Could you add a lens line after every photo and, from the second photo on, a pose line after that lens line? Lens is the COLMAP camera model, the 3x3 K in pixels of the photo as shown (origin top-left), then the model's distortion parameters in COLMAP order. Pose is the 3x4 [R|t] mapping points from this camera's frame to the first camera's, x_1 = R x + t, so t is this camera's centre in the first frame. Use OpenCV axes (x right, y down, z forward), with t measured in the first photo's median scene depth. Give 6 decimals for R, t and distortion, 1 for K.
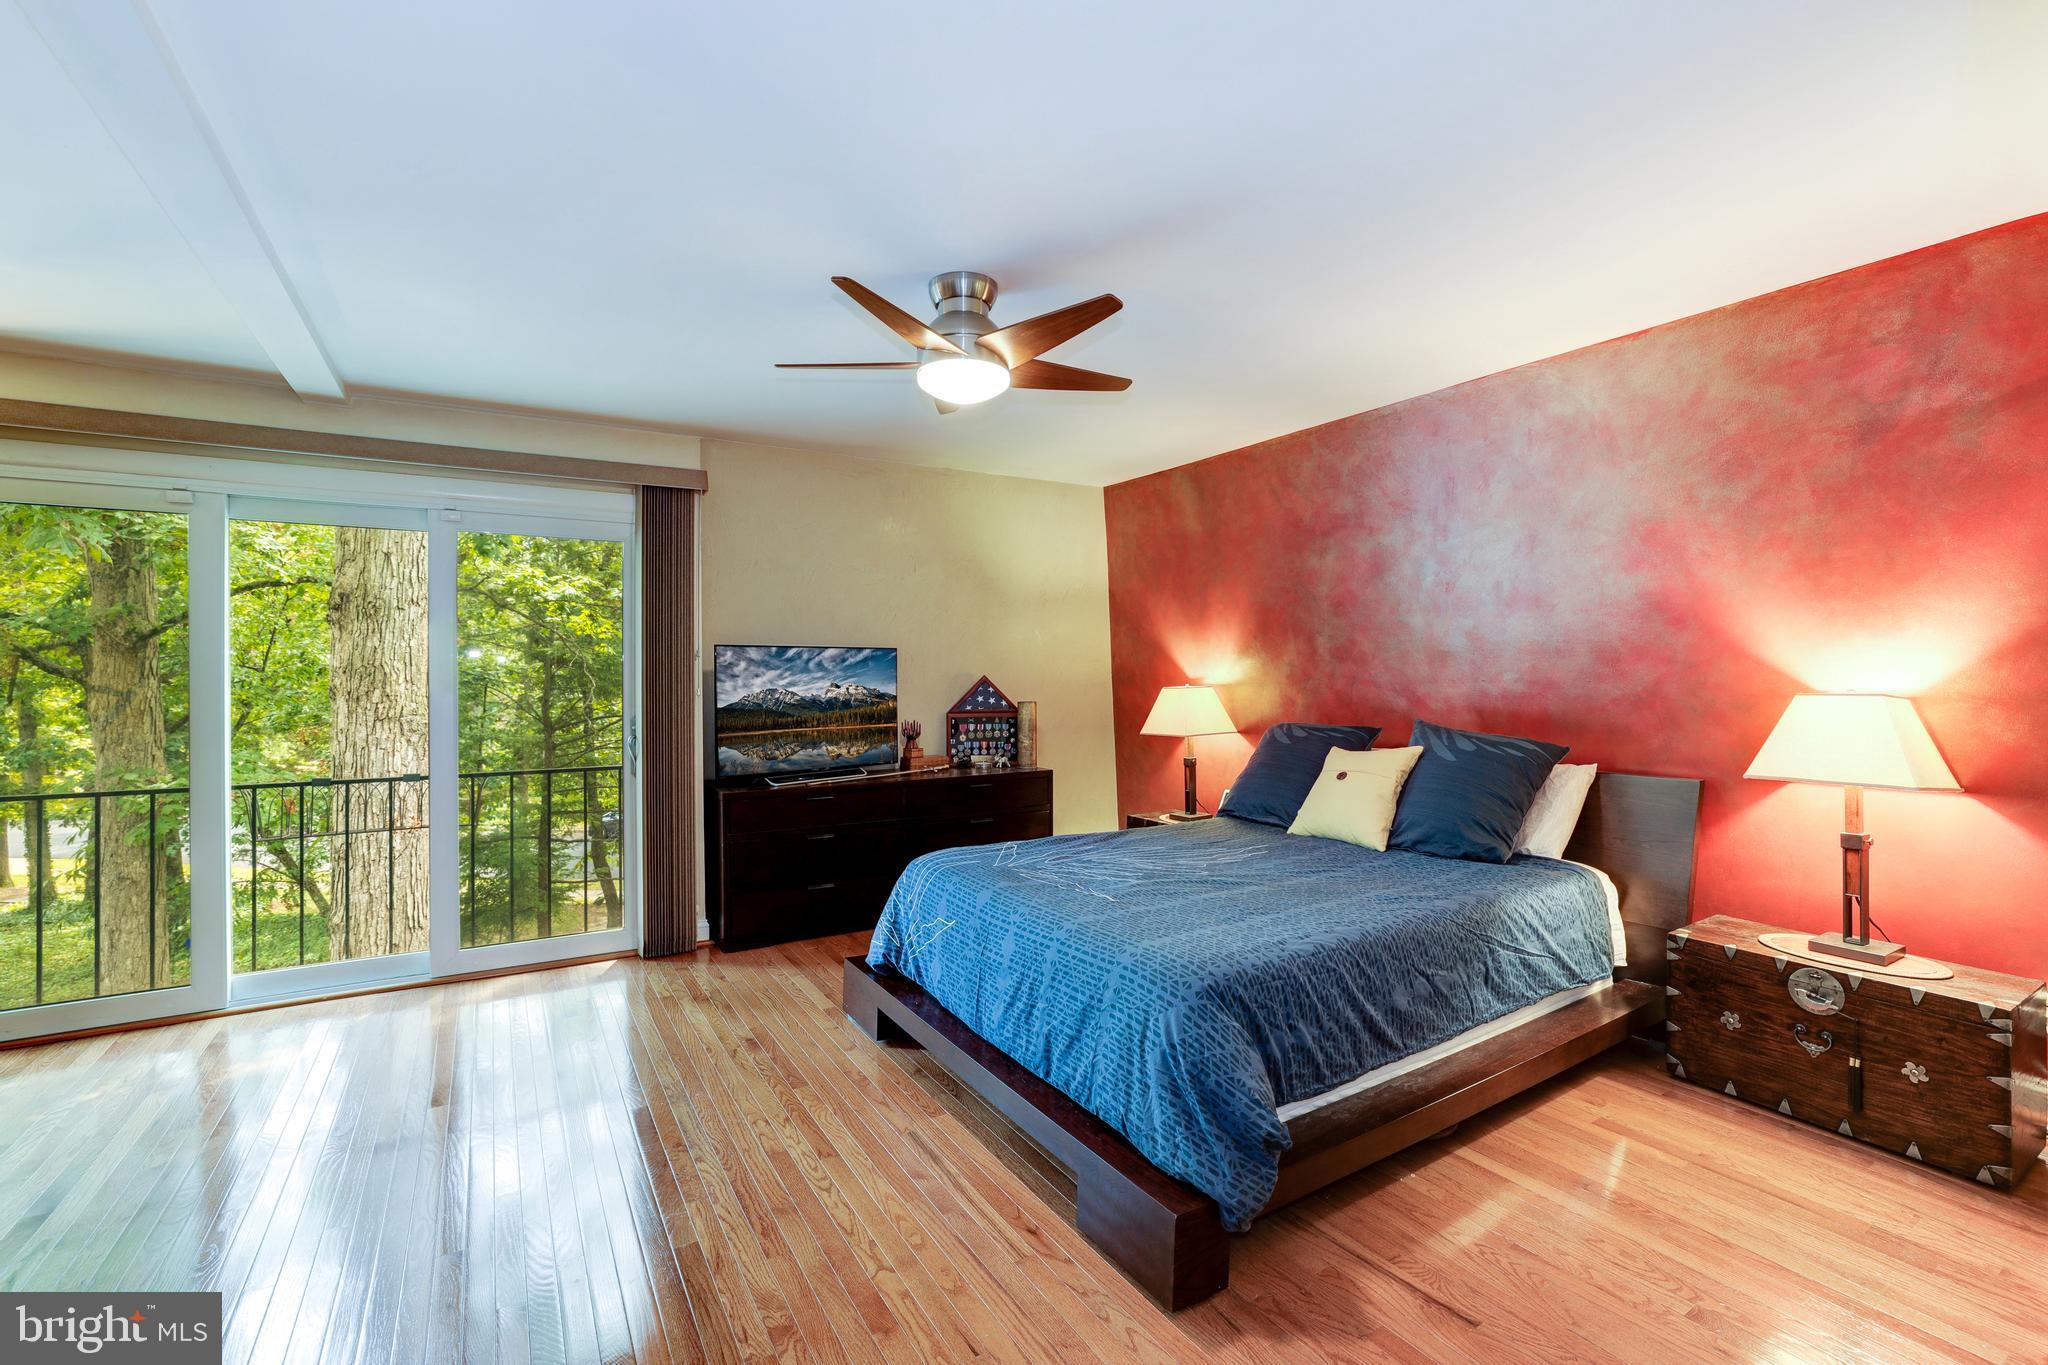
lens RADIAL K [[884.1, 0, 1027.5], [0, 884.1, 678.1], [0, 0, 1]] dist [-0.034364, 0.015299]
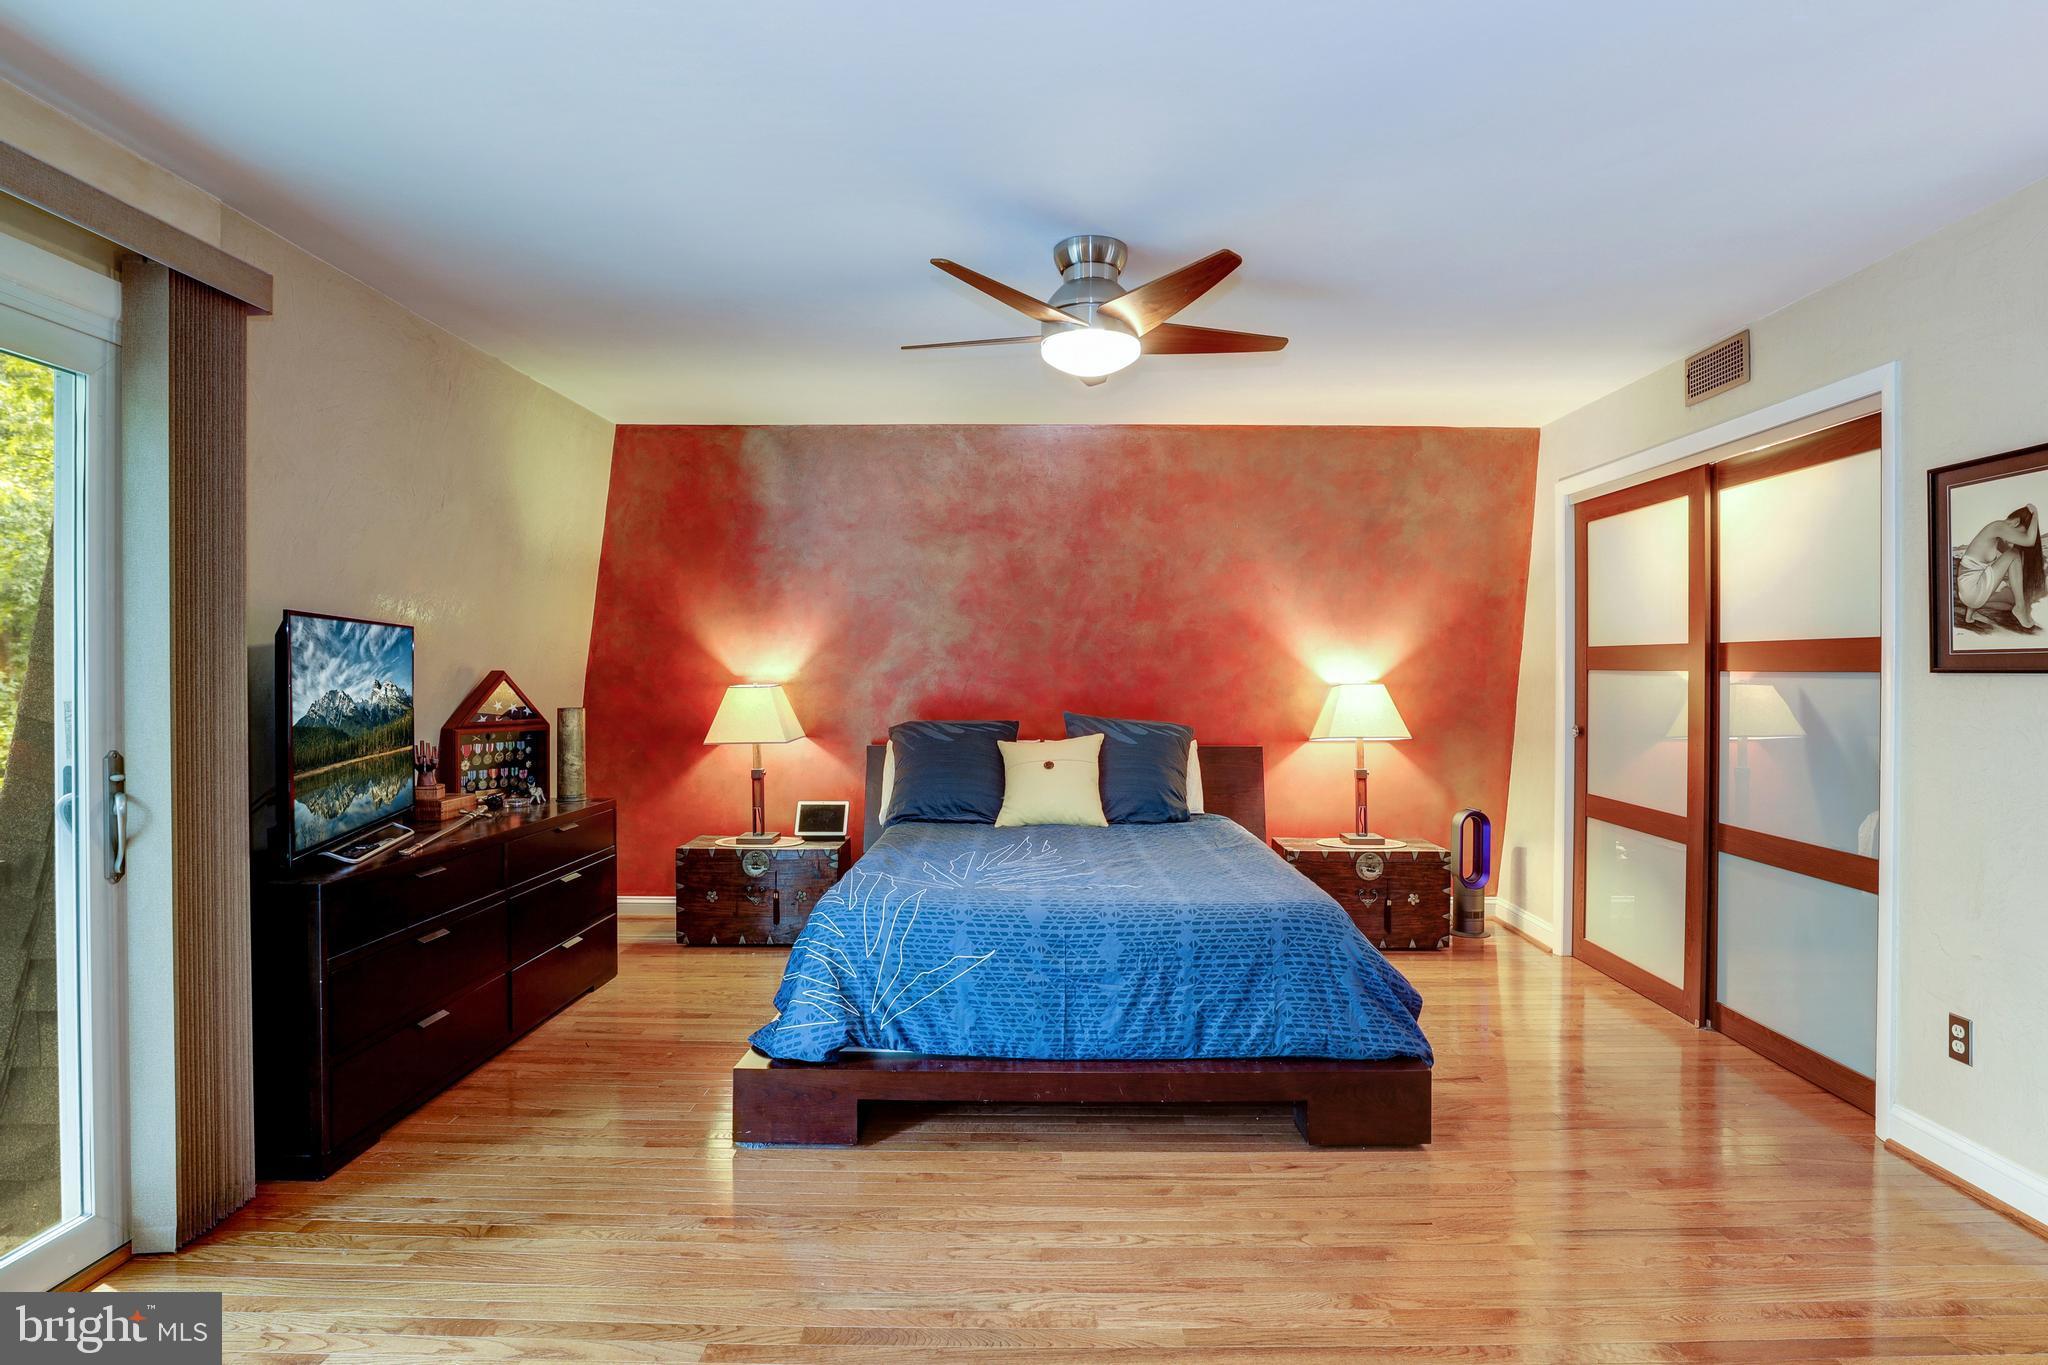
lens RADIAL K [[1066.8, 0, 1029.0], [0, 1066.8, 678.1], [0, 0, 1]] dist [-0.029312, 0.000781]
pose [[0.528578, 0.001062, 0.848884, -0.737046], [0.001824, 0.999995, -0.002386, 0.007713], [-0.848883, 0.002809, 0.528574, 0.321039]]
